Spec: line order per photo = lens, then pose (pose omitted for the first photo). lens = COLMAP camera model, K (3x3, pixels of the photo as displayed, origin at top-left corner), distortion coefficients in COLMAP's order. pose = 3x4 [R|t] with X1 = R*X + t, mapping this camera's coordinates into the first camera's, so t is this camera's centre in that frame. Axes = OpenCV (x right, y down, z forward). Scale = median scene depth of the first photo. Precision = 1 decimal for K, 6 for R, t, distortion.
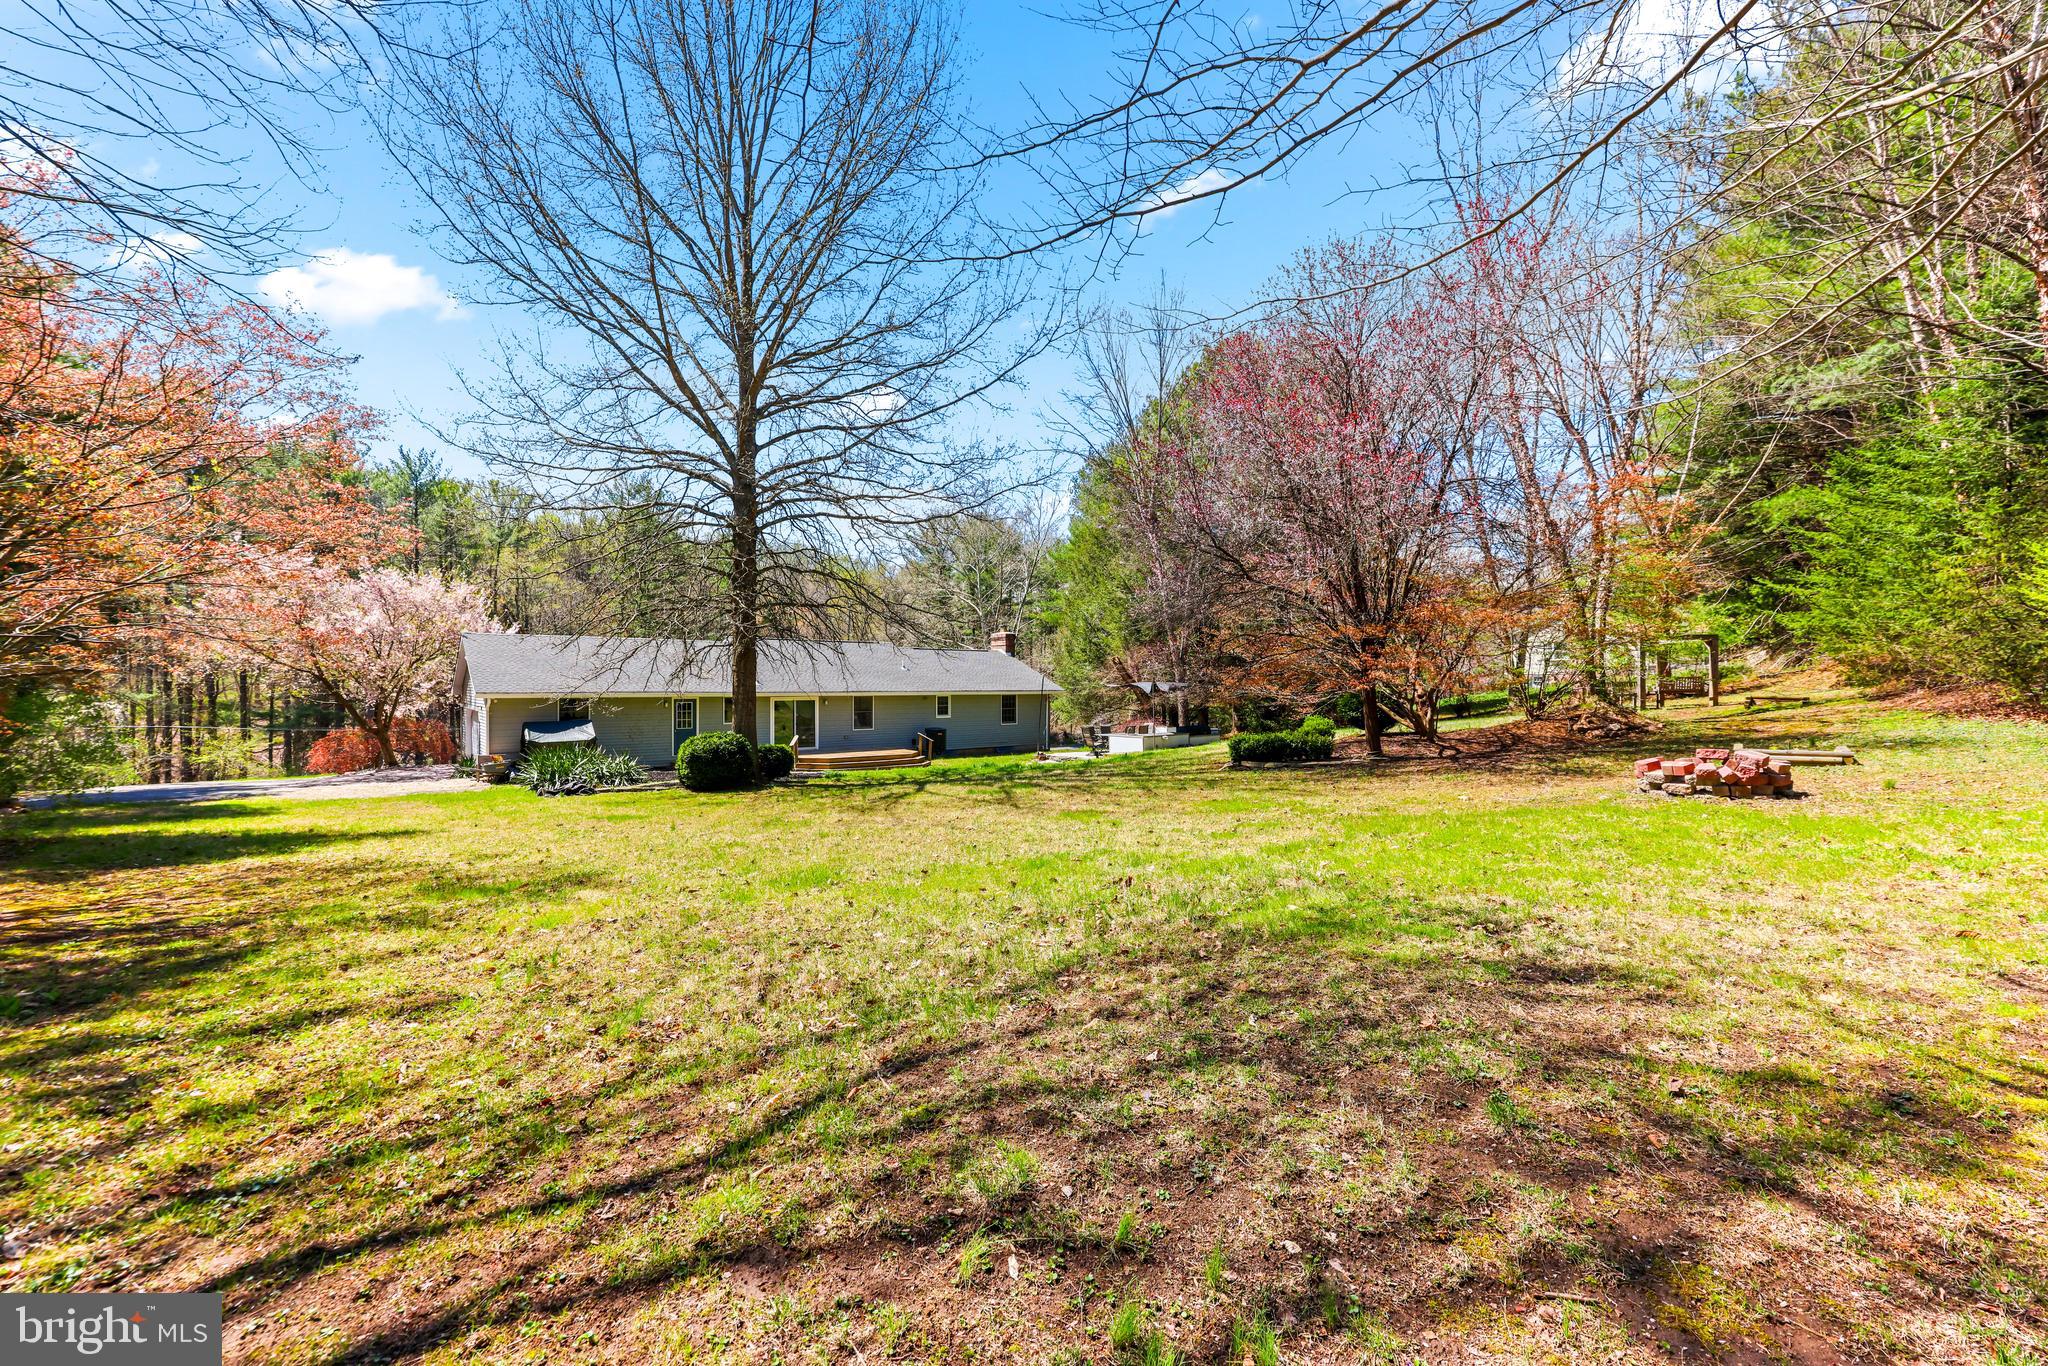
lens RADIAL K [[799.7, 0, 1017.3], [0, 799.7, 683.2], [0, 0, 1]] dist [0.001648, 0.000045]
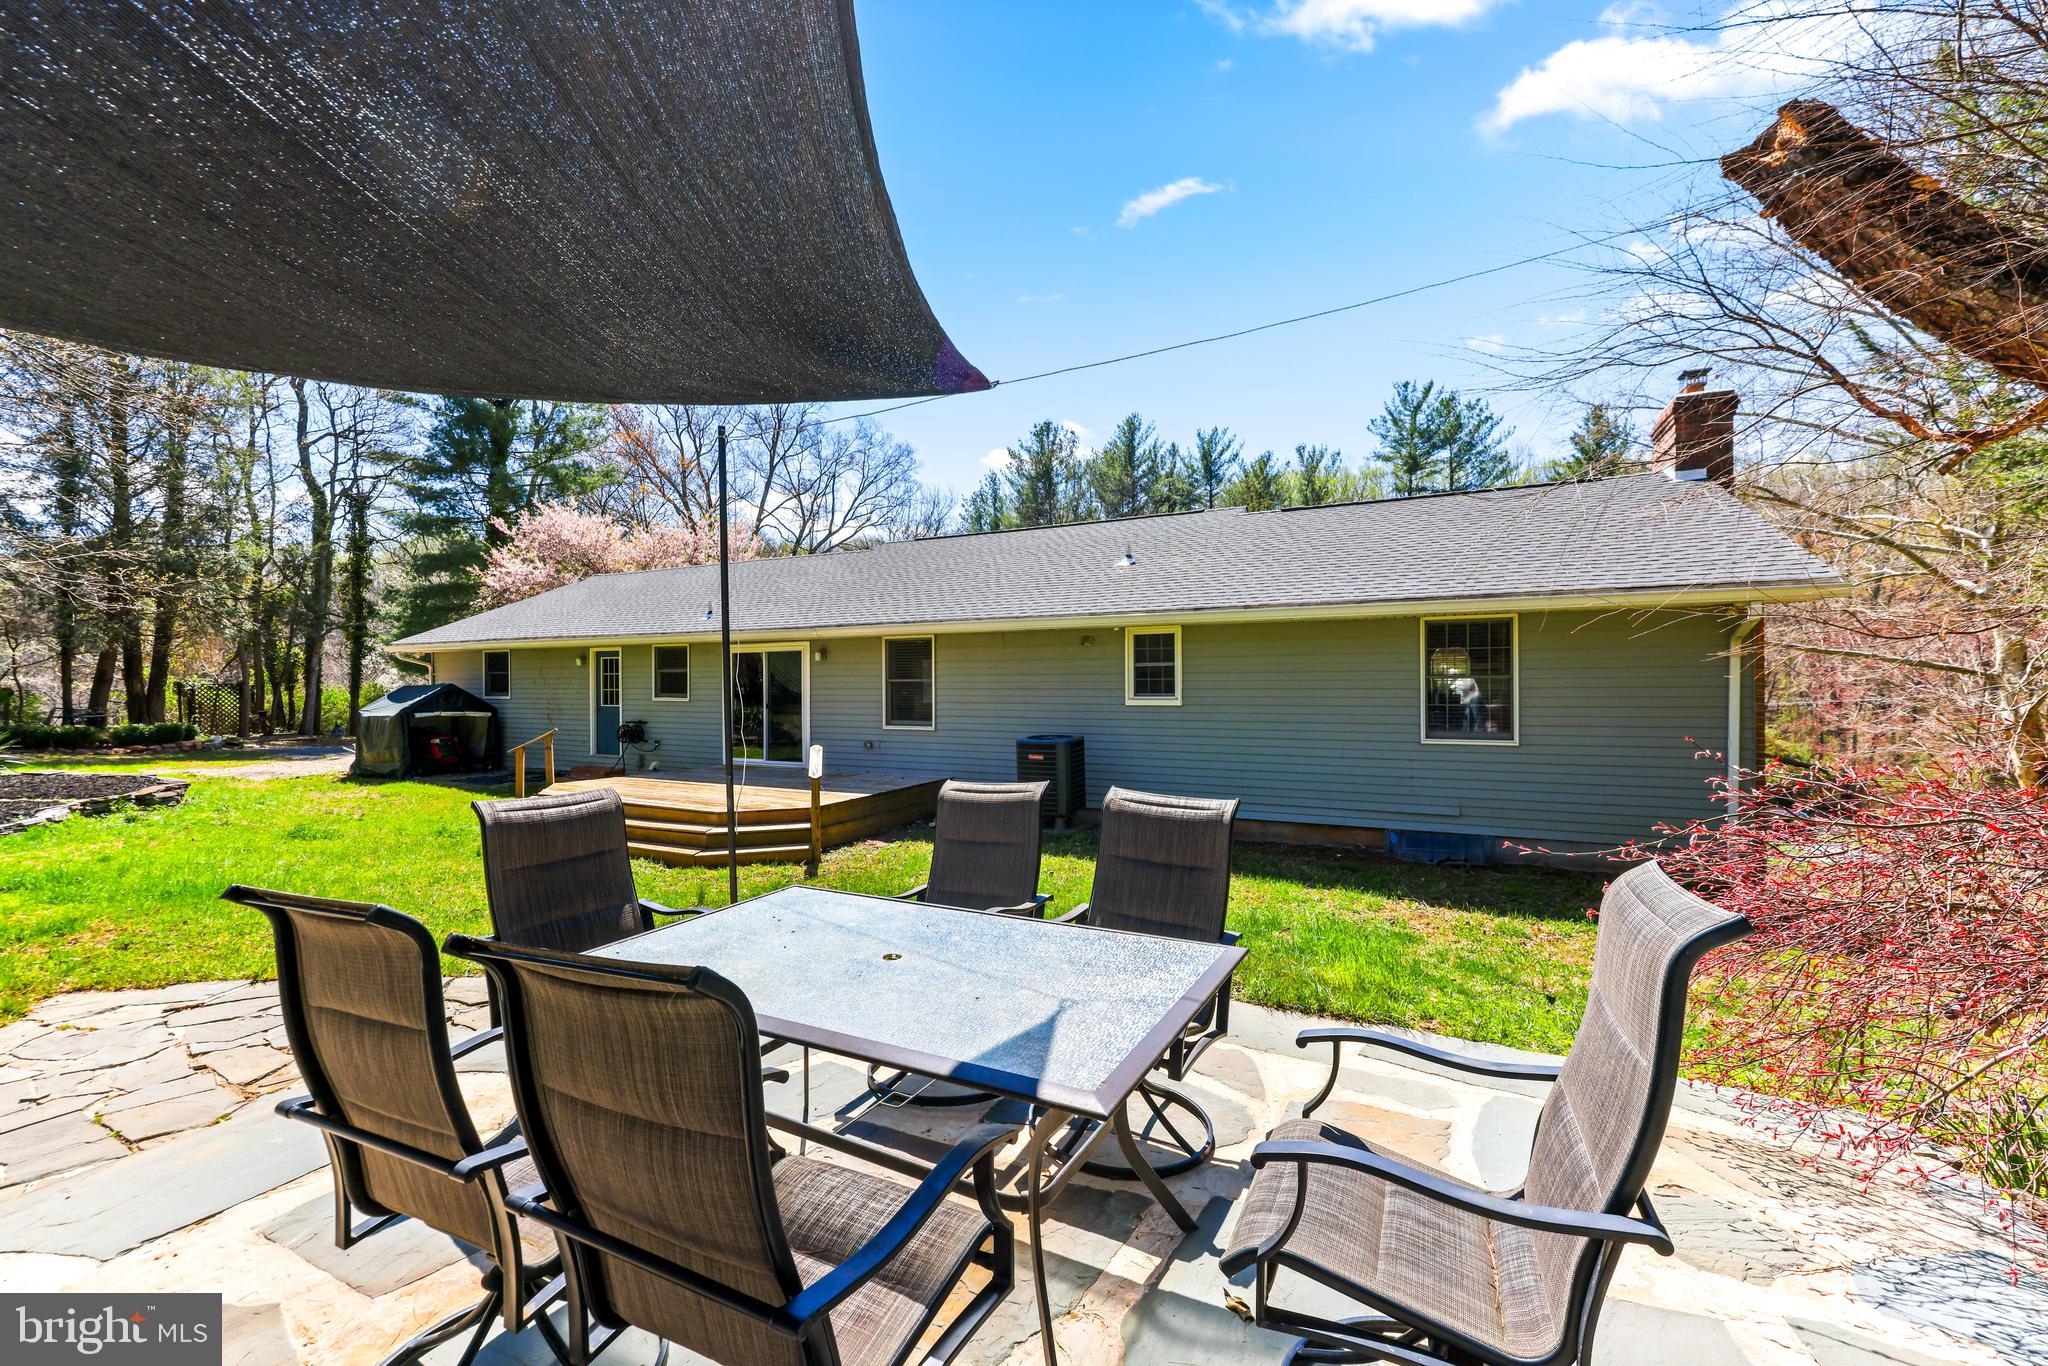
lens RADIAL K [[799.7, 0, 1039.8], [0, 799.7, 682.1], [0, 0, 1]] dist [0.001648, 0.000045]
pose [[0.424774, 0.007924, -0.905265, 0.169680], [0.012636, 0.999812, 0.014680, 0.031104], [0.905211, -0.017675, 0.424594, 0.864553]]
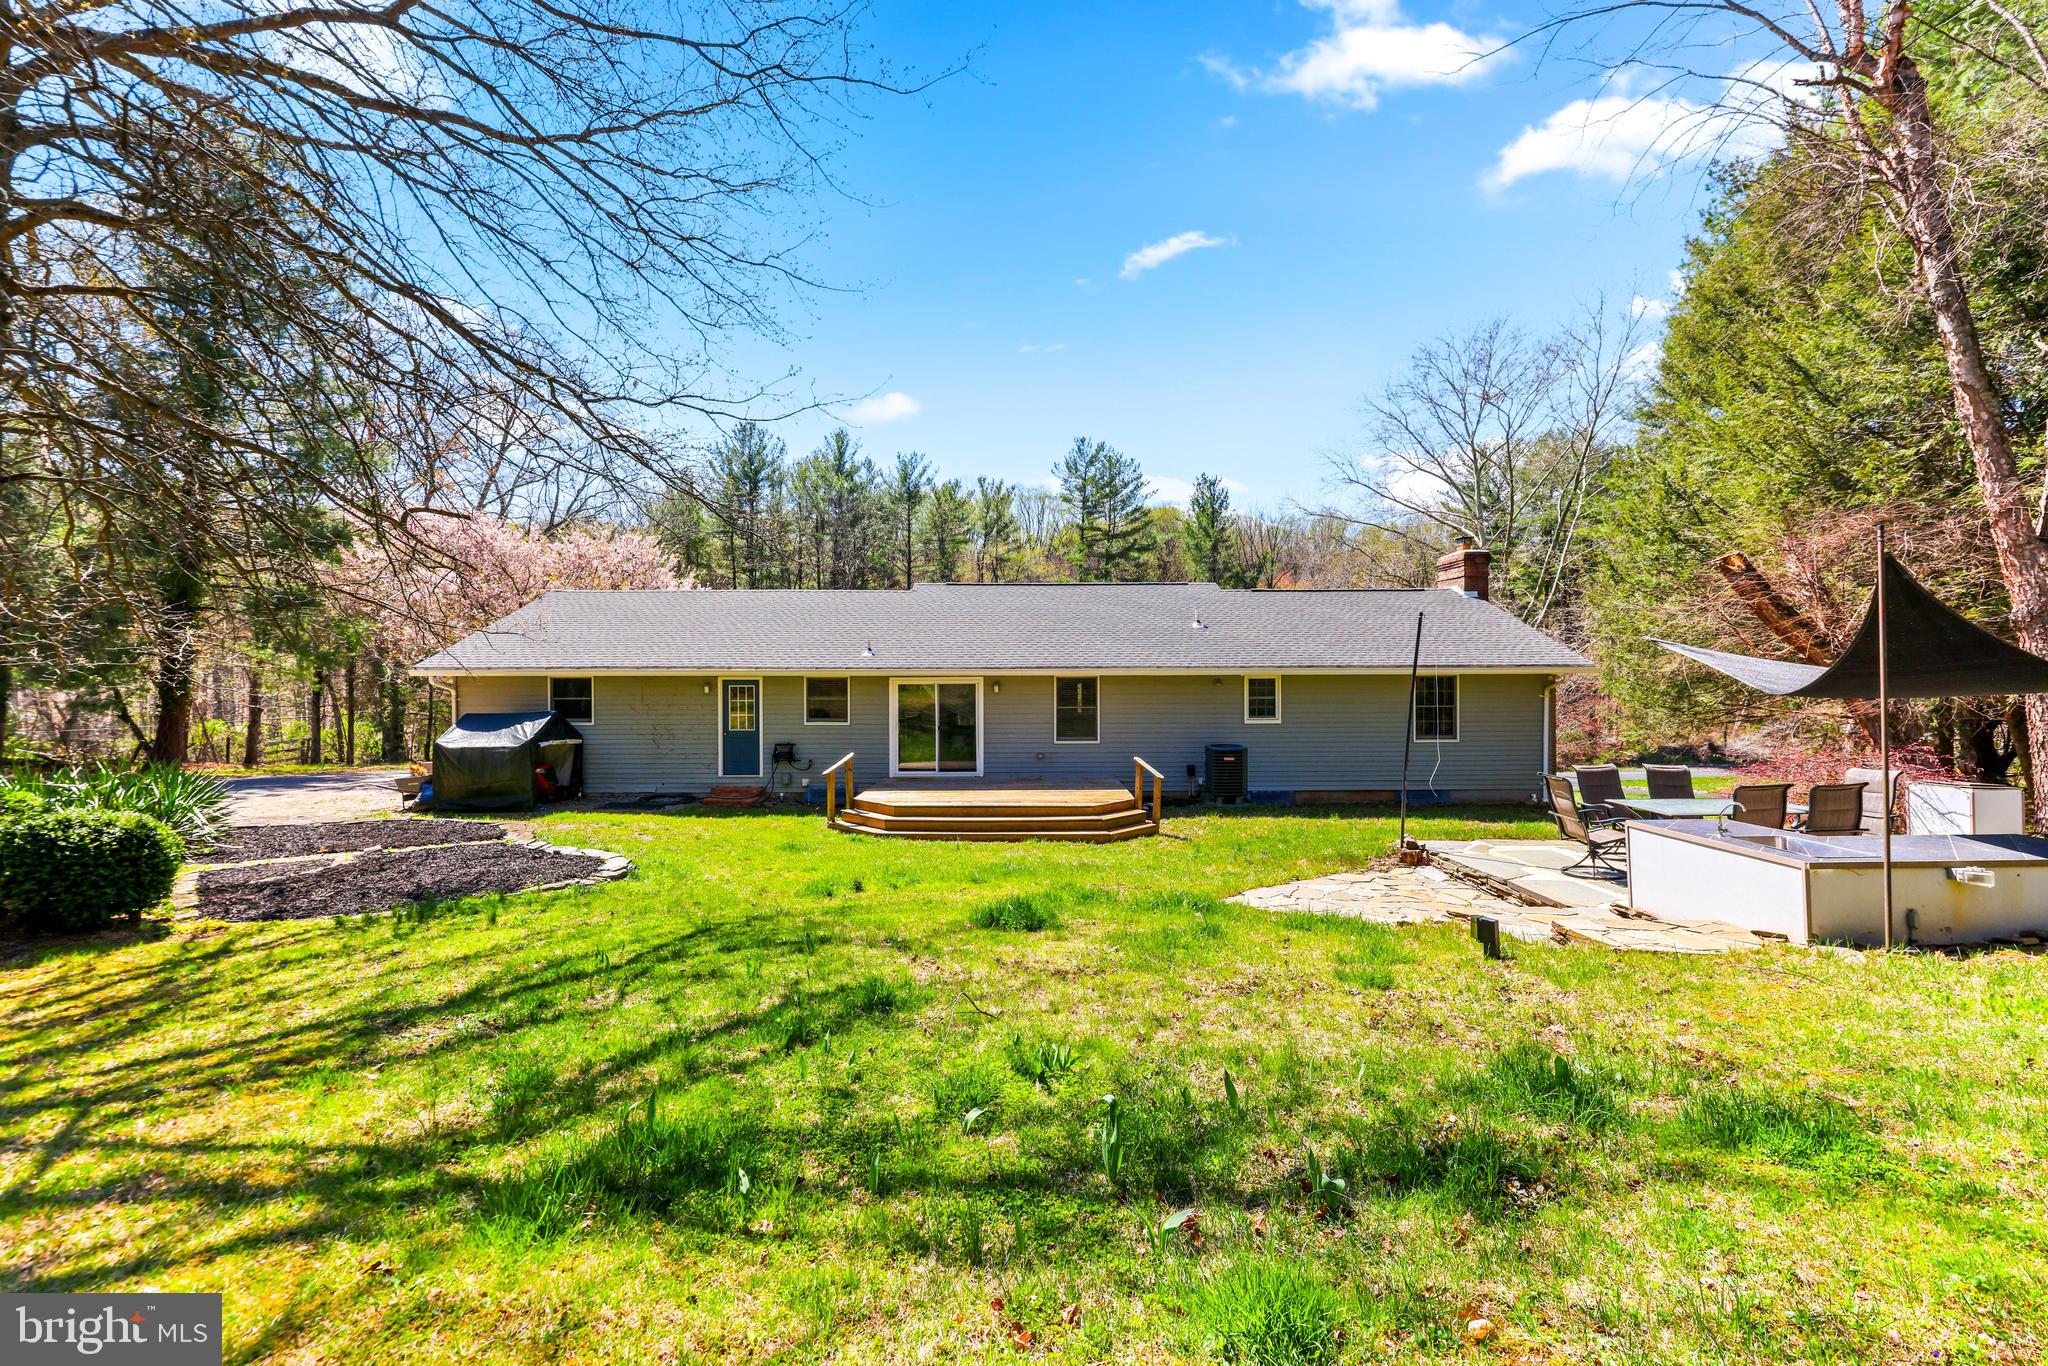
lens RADIAL K [[799.7, 0, 1034.3], [0, 799.7, 694.7], [0, 0, 1]] dist [0.001648, 0.000045]
pose [[0.789123, 0.016514, -0.614013, 0.097779], [0.002808, 0.999531, 0.030491, 0.011515], [0.614229, -0.025786, 0.788707, 0.558010]]
